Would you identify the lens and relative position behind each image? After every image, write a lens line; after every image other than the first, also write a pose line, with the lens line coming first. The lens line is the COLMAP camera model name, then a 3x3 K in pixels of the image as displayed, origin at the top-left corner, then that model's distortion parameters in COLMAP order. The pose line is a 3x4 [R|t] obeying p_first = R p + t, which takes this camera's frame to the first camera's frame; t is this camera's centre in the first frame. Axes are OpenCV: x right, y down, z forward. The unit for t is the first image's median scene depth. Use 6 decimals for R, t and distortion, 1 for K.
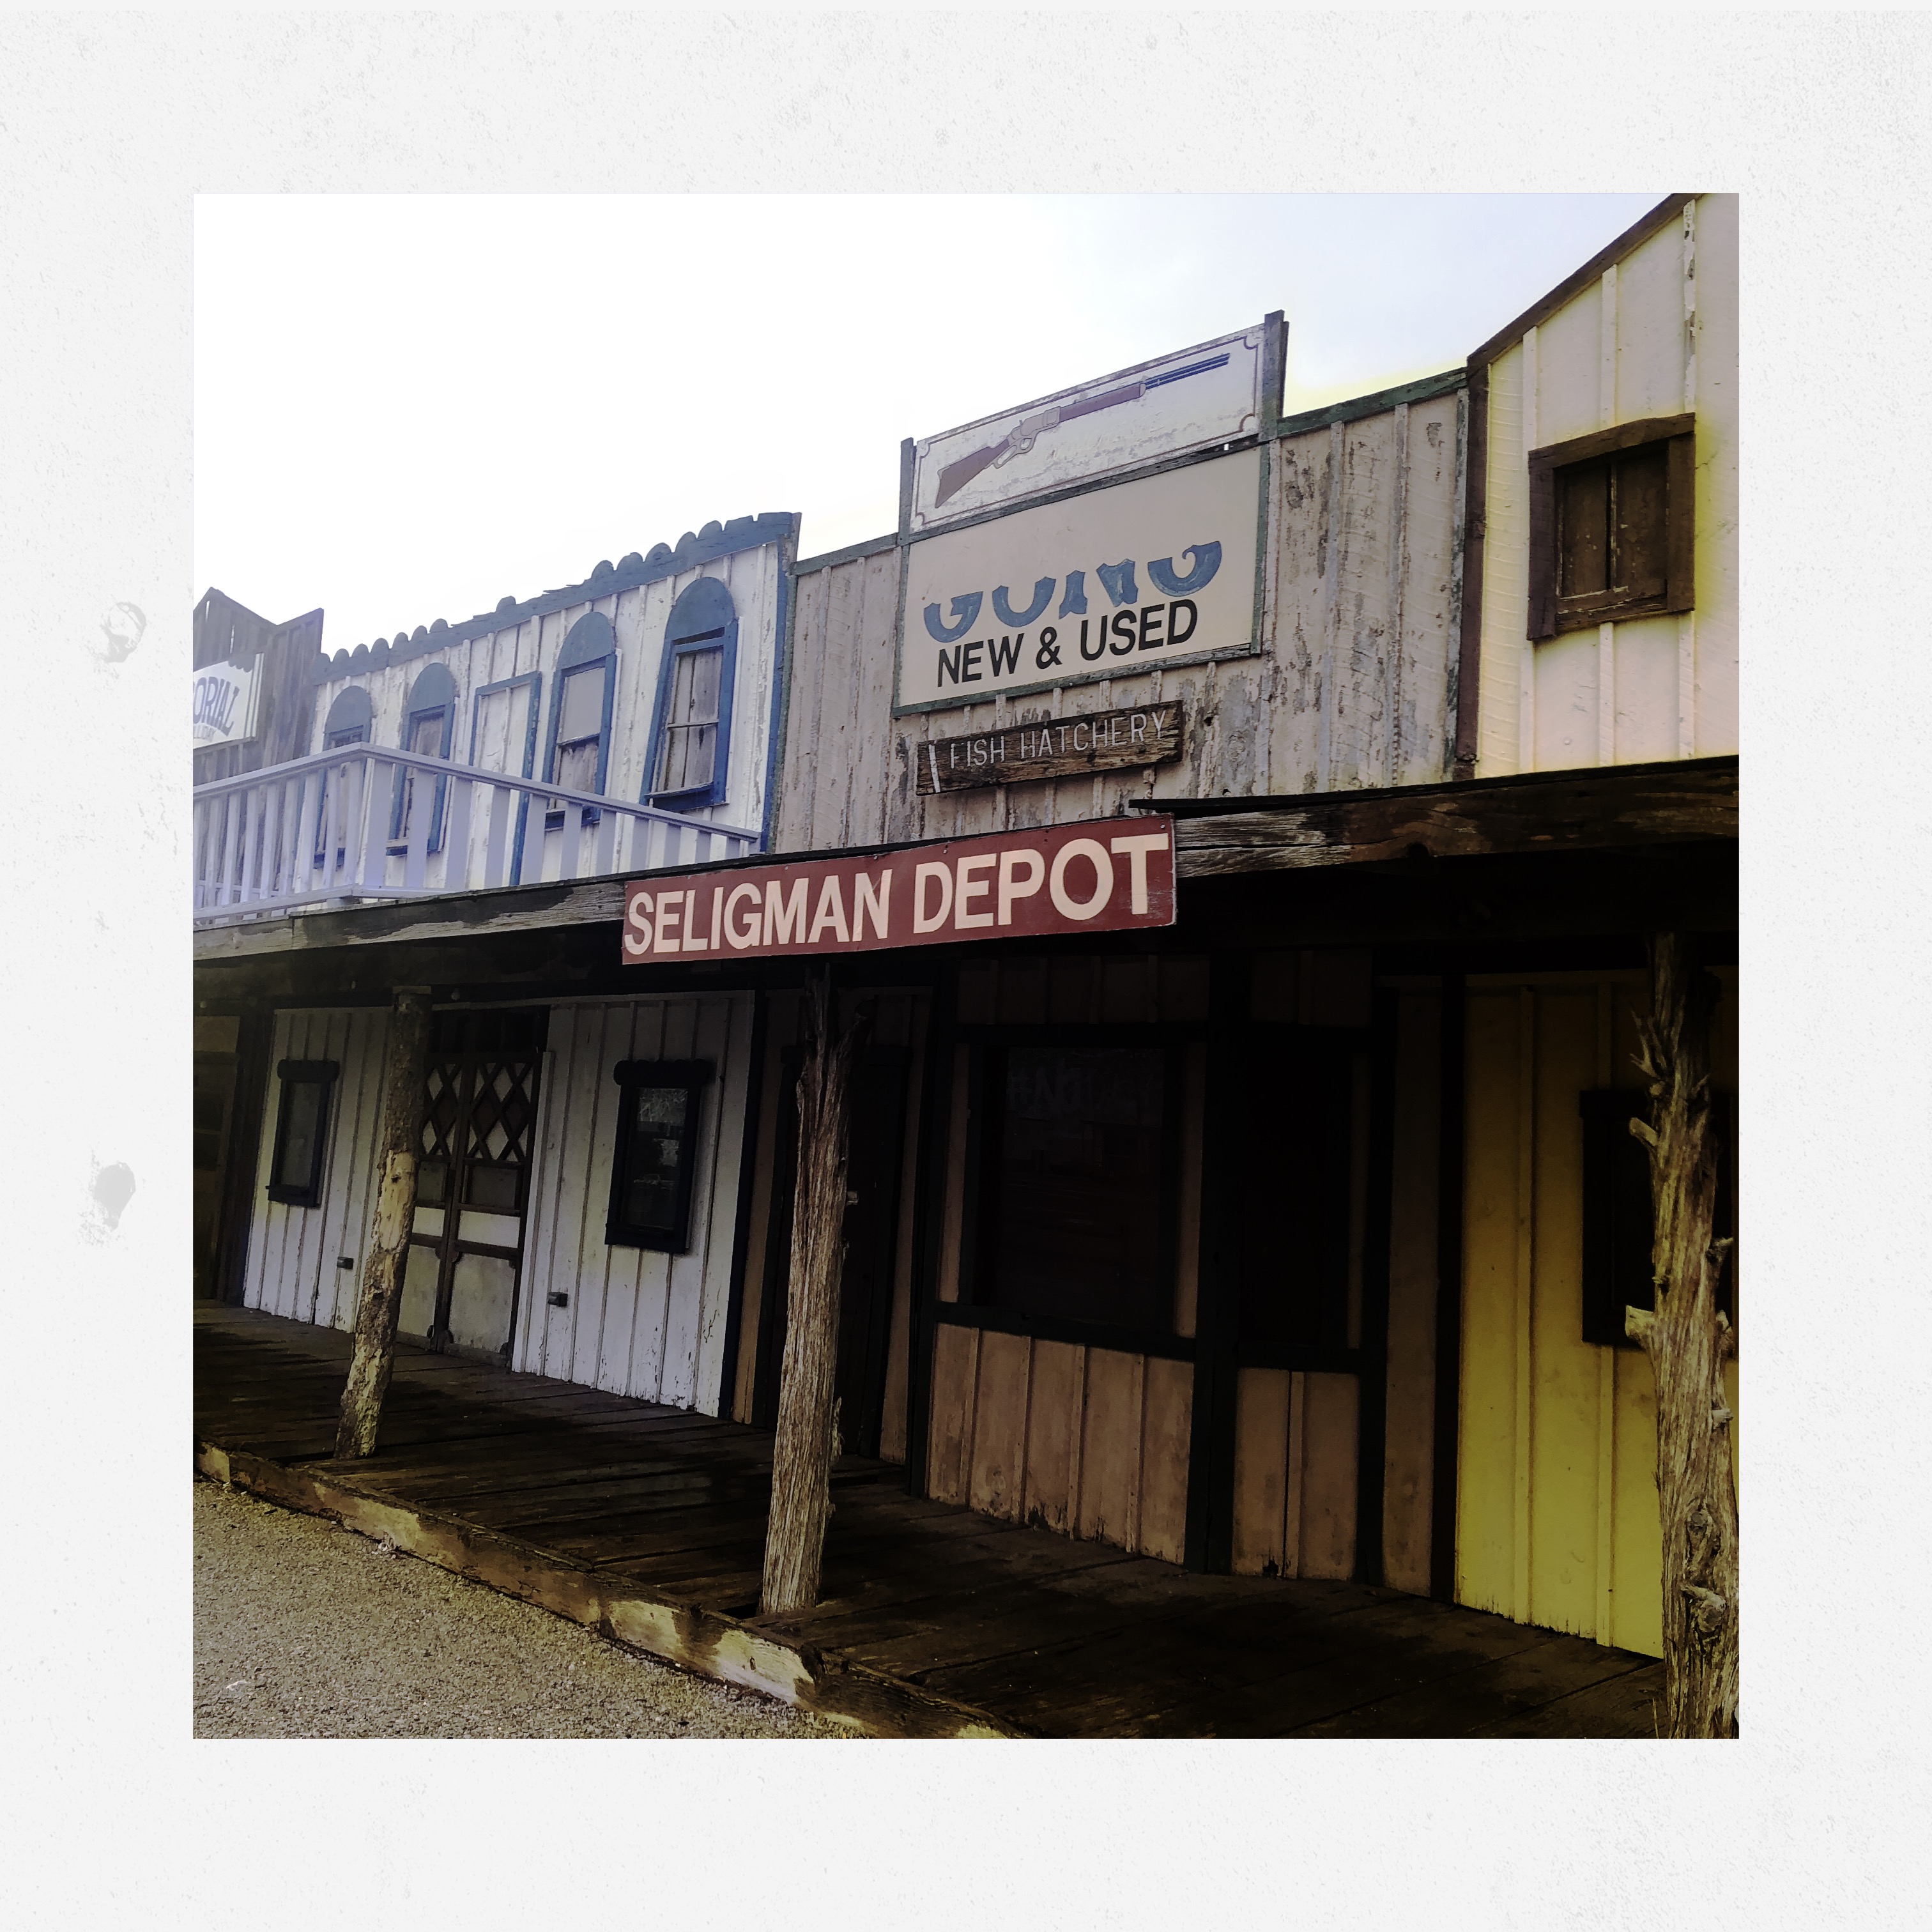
lens RADIAL K [[1703.6, 0, 967.5], [0, 1703.6, 960.6], [0, 0, 1]] dist [0.007743, -0.009438]
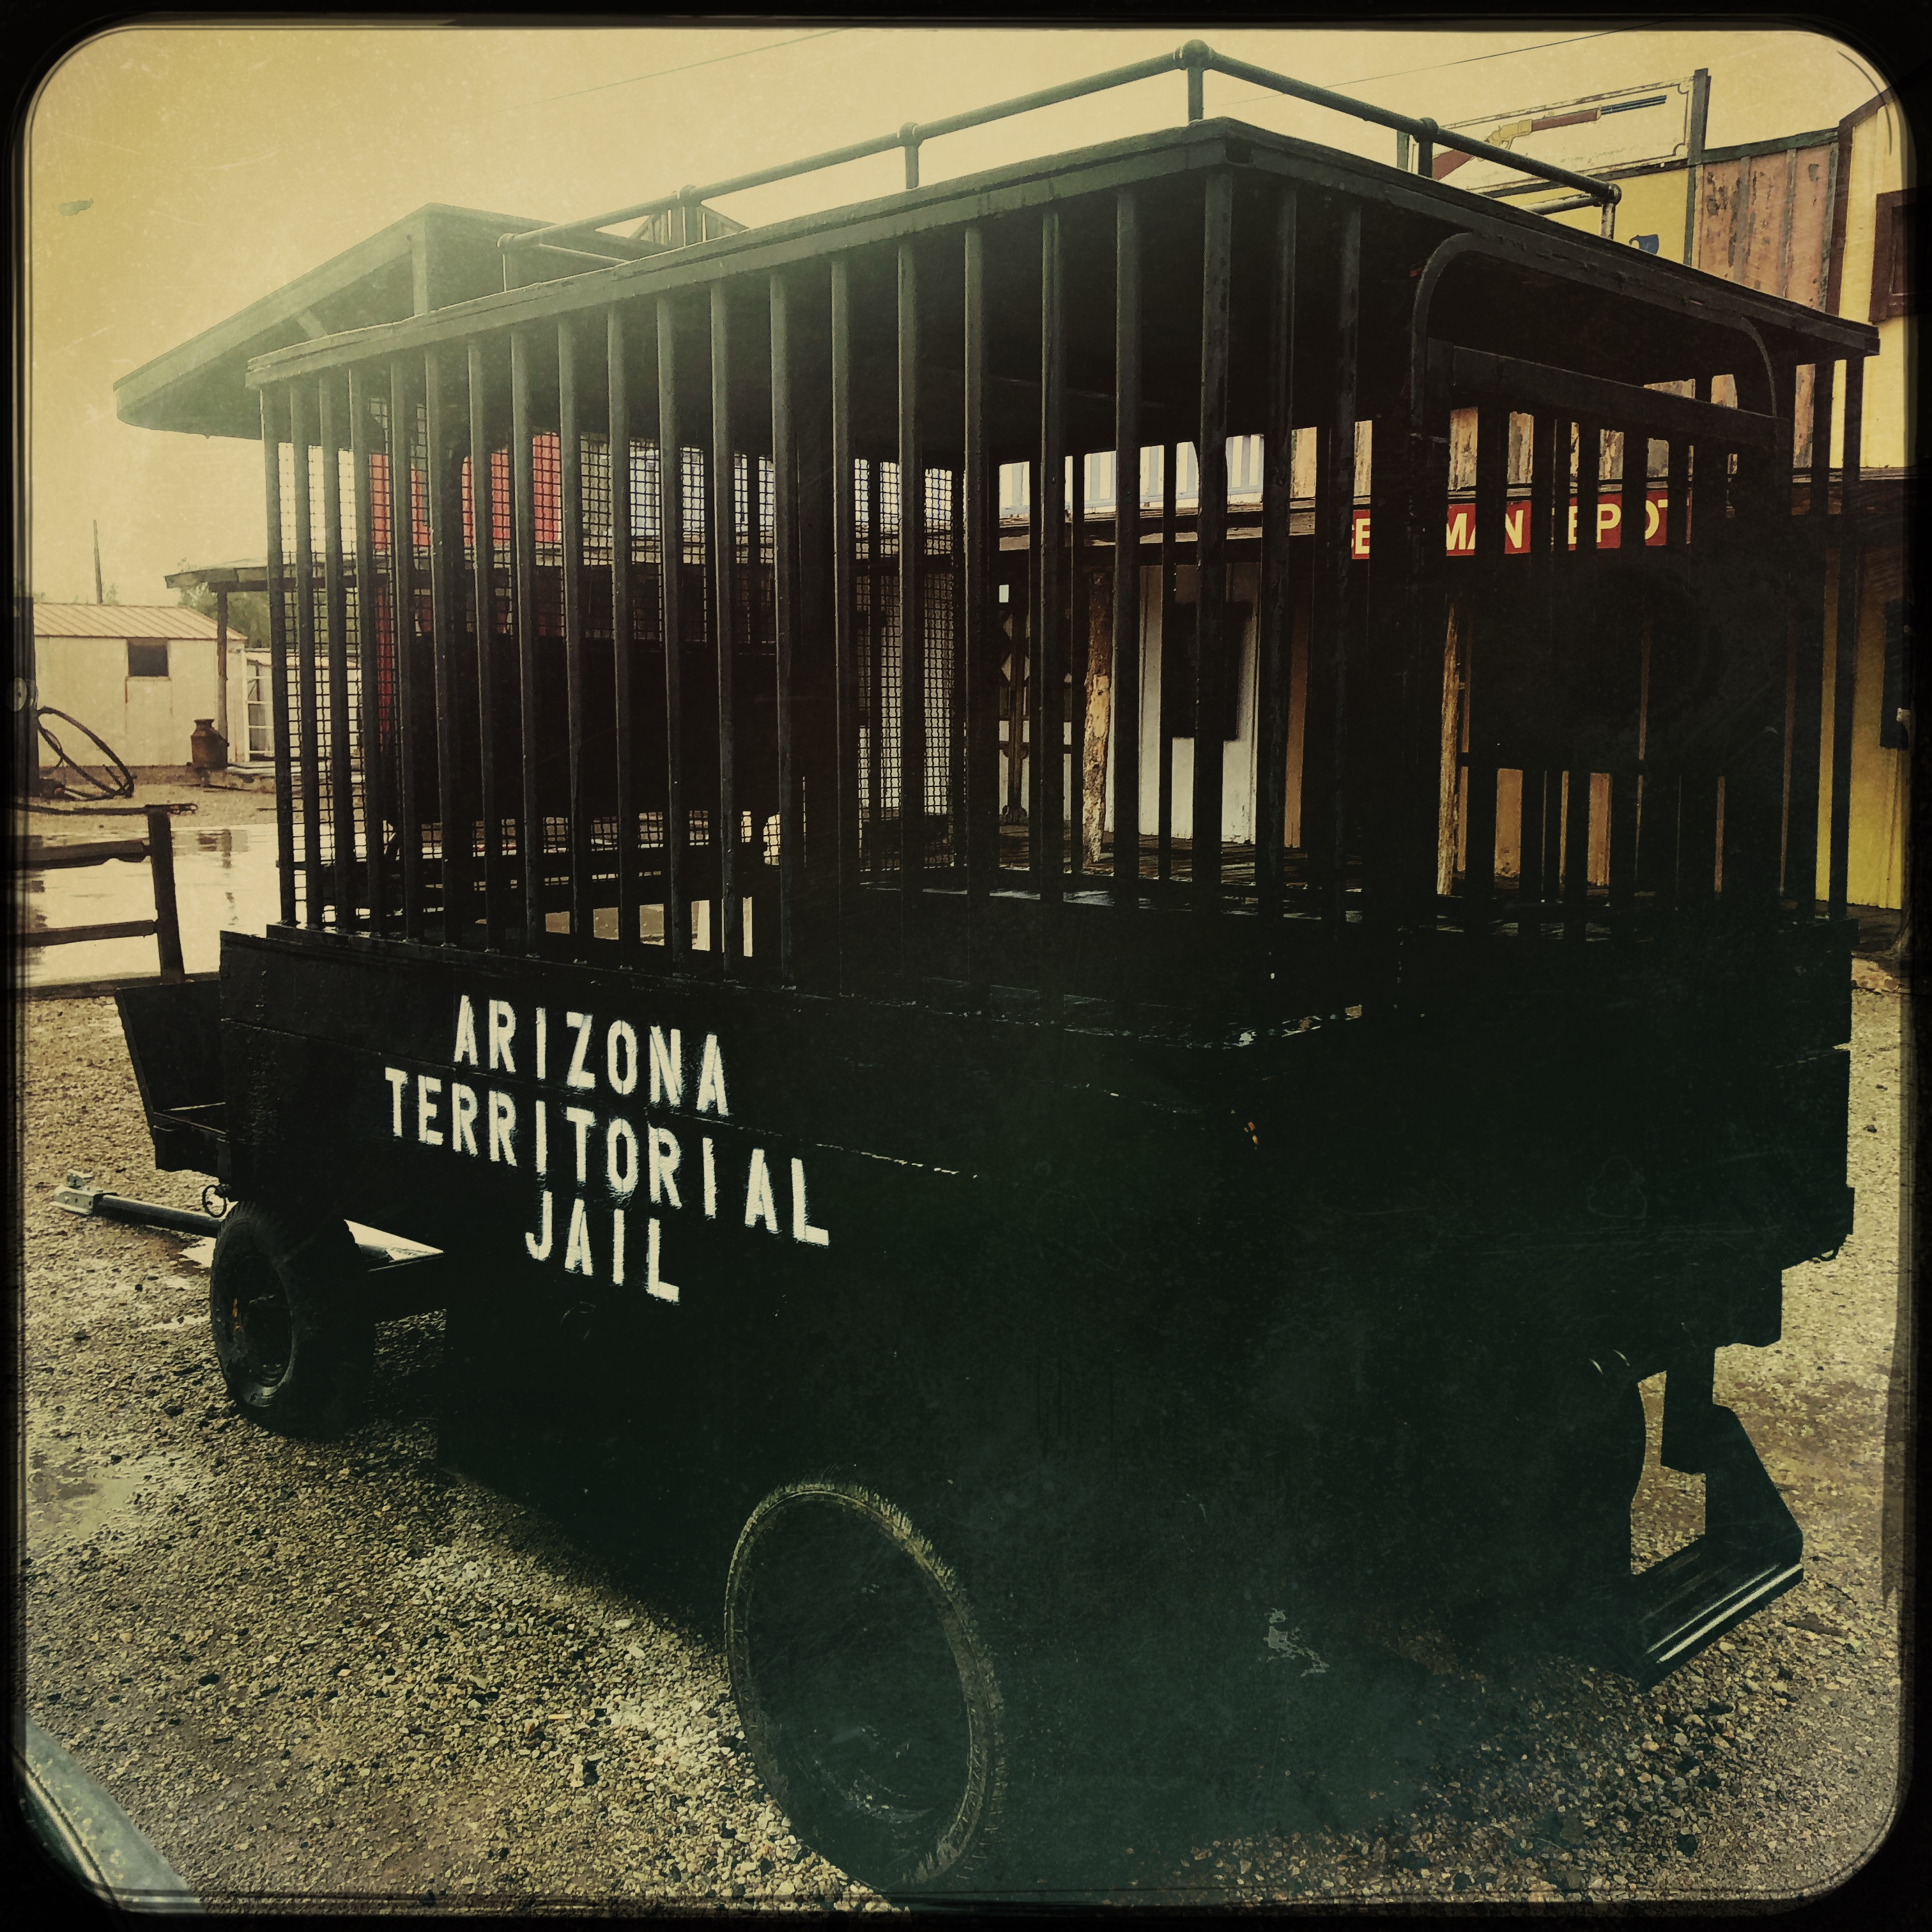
lens RADIAL K [[2101.1, 0, 964.6], [0, 2101.1, 964.4], [0, 0, 1]] dist [0.012712, 0.000000]
pose [[0.997170, -0.037085, -0.065390, -0.369172], [0.052362, 0.966778, 0.250198, -0.127851], [0.053939, -0.252914, 0.965984, -0.997093]]
